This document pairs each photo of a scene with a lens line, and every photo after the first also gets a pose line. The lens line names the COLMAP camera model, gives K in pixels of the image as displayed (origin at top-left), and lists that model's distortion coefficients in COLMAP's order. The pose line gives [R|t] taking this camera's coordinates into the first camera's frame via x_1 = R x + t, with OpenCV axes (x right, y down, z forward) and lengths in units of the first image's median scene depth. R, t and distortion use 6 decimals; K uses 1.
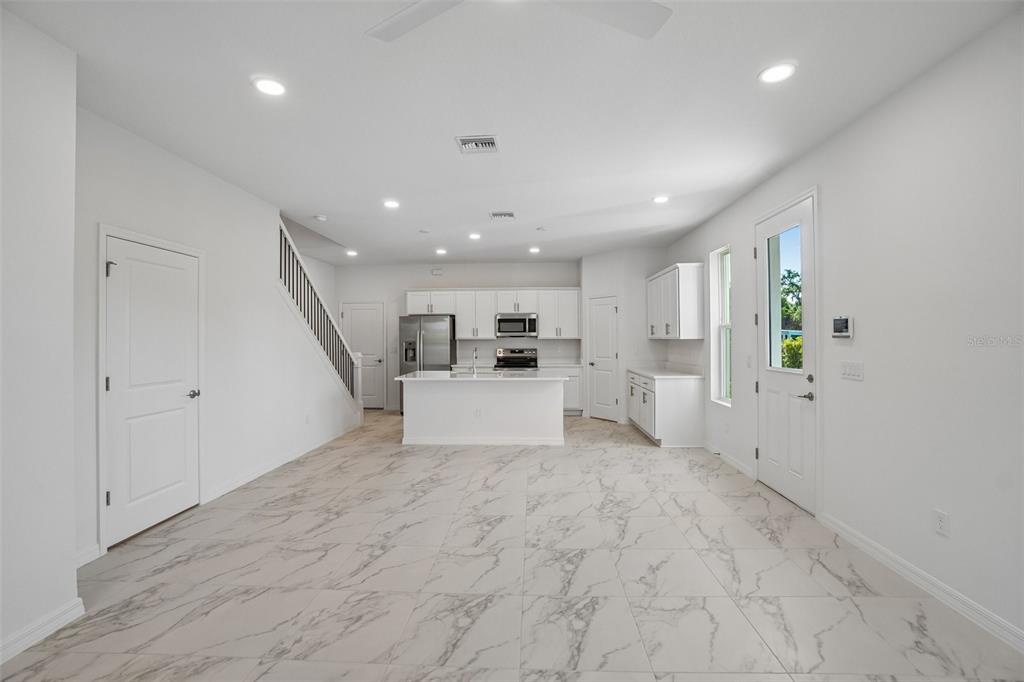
lens RADIAL K [[452.2, 0, 515.9], [0, 452.2, 337.2], [0, 0, 1]] dist [-0.064605, 0.023672]
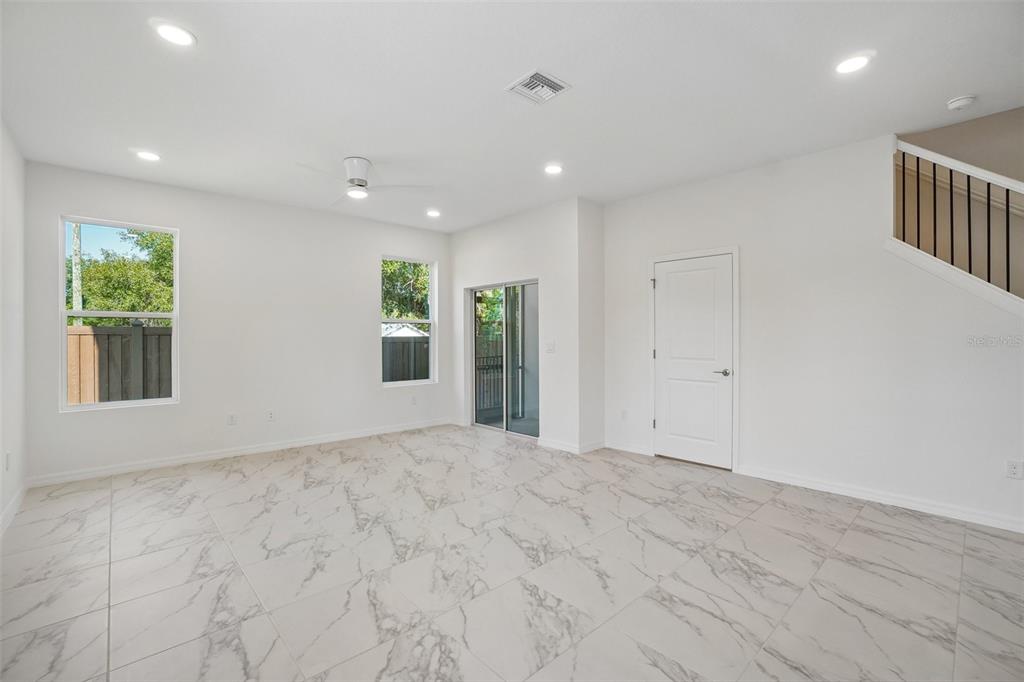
lens RADIAL K [[452.2, 0, 515.9], [0, 452.2, 337.2], [0, 0, 1]] dist [-0.064605, 0.023672]
pose [[-0.706260, 0.007565, -0.707912, 0.303450], [0.008536, 0.999961, 0.002170, 0.016871], [0.707901, -0.004510, -0.706298, 0.882847]]
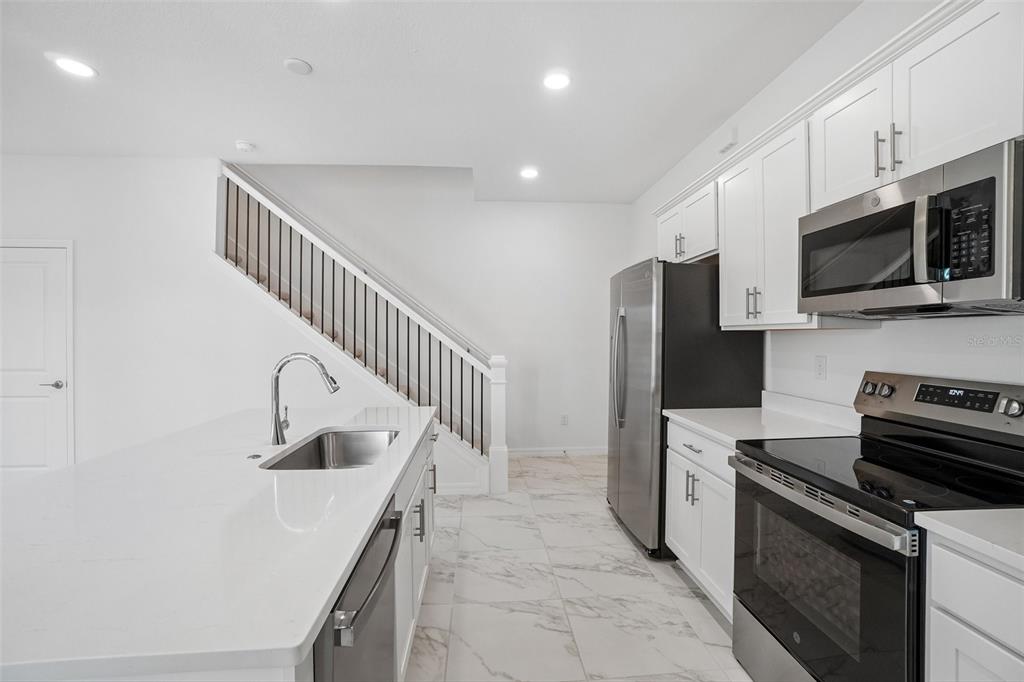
lens RADIAL K [[452.2, 0, 515.9], [0, 452.2, 337.2], [0, 0, 1]] dist [-0.064605, 0.023672]
pose [[0.110580, 0.008610, -0.993830, 0.227156], [0.004227, 0.999949, 0.009133, 0.009144], [0.993858, -0.005210, 0.110538, 1.186455]]
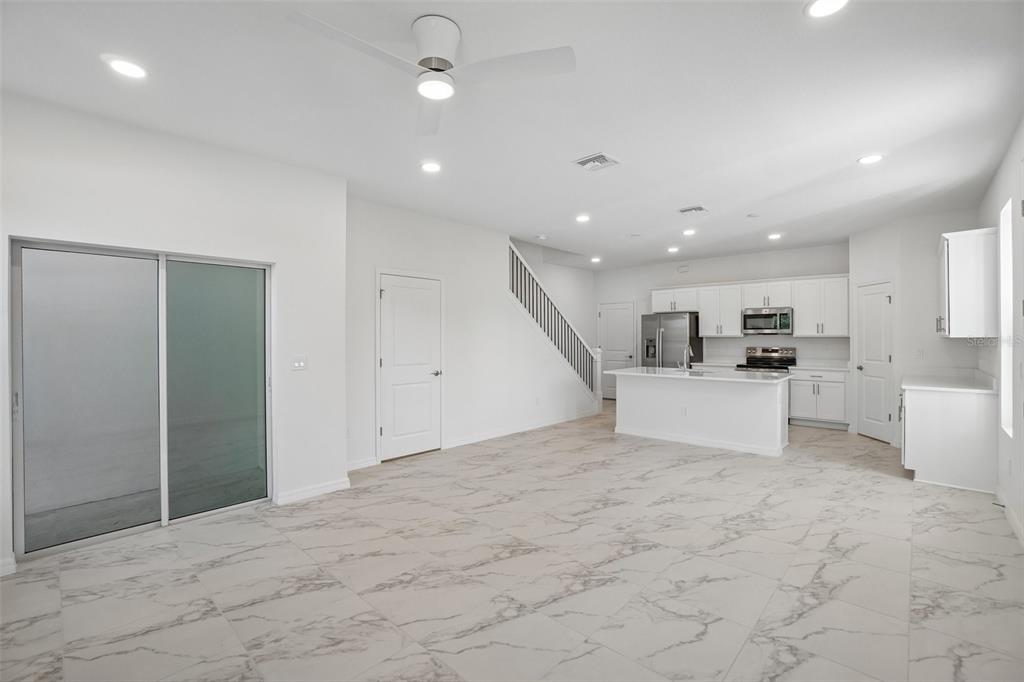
lens RADIAL K [[452.2, 0, 515.9], [0, 452.2, 337.2], [0, 0, 1]] dist [-0.064605, 0.023672]
pose [[0.761219, 0.003260, -0.648486, 0.276768], [0.000811, 0.999982, 0.005979, -0.000792], [0.648494, -0.005078, 0.761203, 0.010561]]
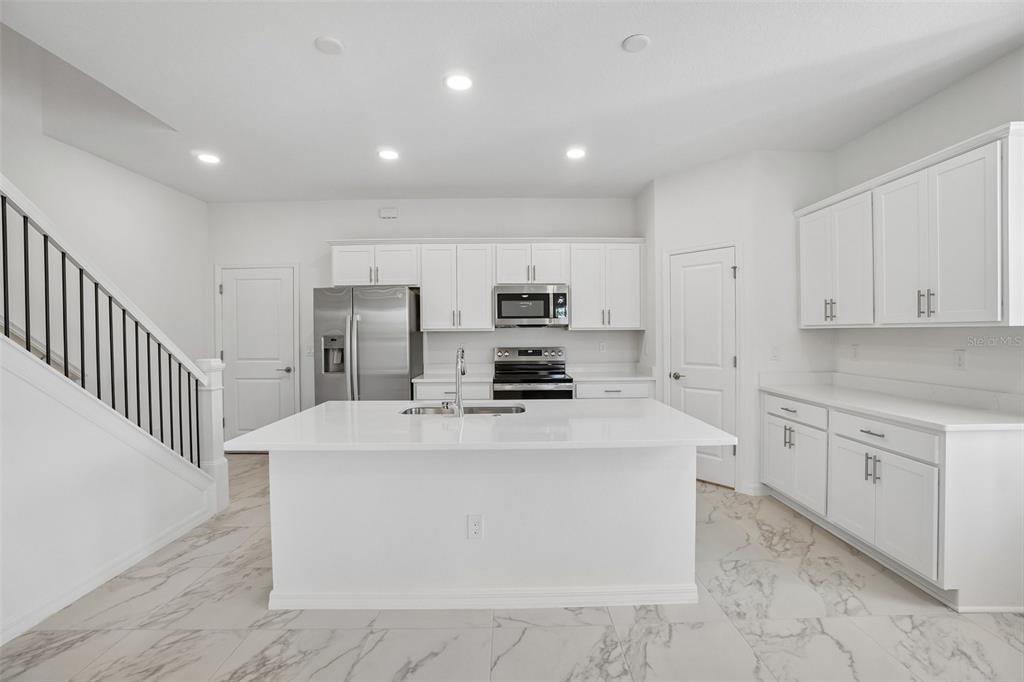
lens RADIAL K [[452.2, 0, 515.9], [0, 452.2, 337.2], [0, 0, 1]] dist [-0.064605, 0.023672]
pose [[0.998617, -0.003569, 0.052460, -0.066322], [0.002875, 0.999907, 0.013307, 0.007235], [-0.052503, -0.013138, 0.998534, 0.635260]]
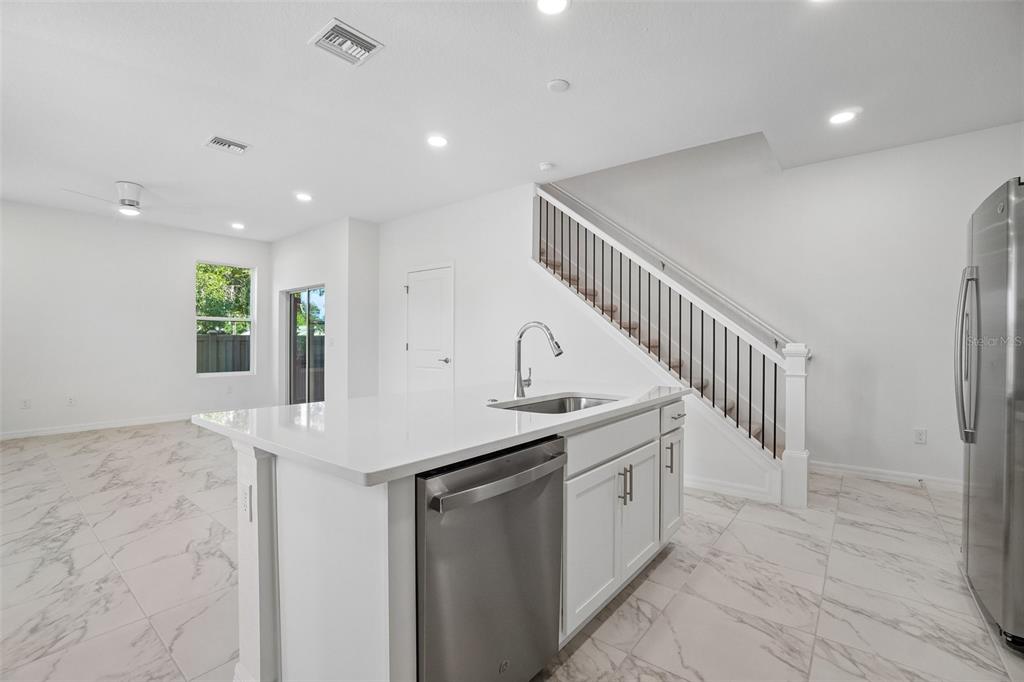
lens RADIAL K [[452.2, 0, 515.9], [0, 452.2, 337.2], [0, 0, 1]] dist [-0.064605, 0.023672]
pose [[-0.595025, -0.003469, -0.803700, 0.212645], [0.003008, 0.999974, -0.006543, 0.037283], [0.803702, -0.006311, -0.594999, 1.280953]]
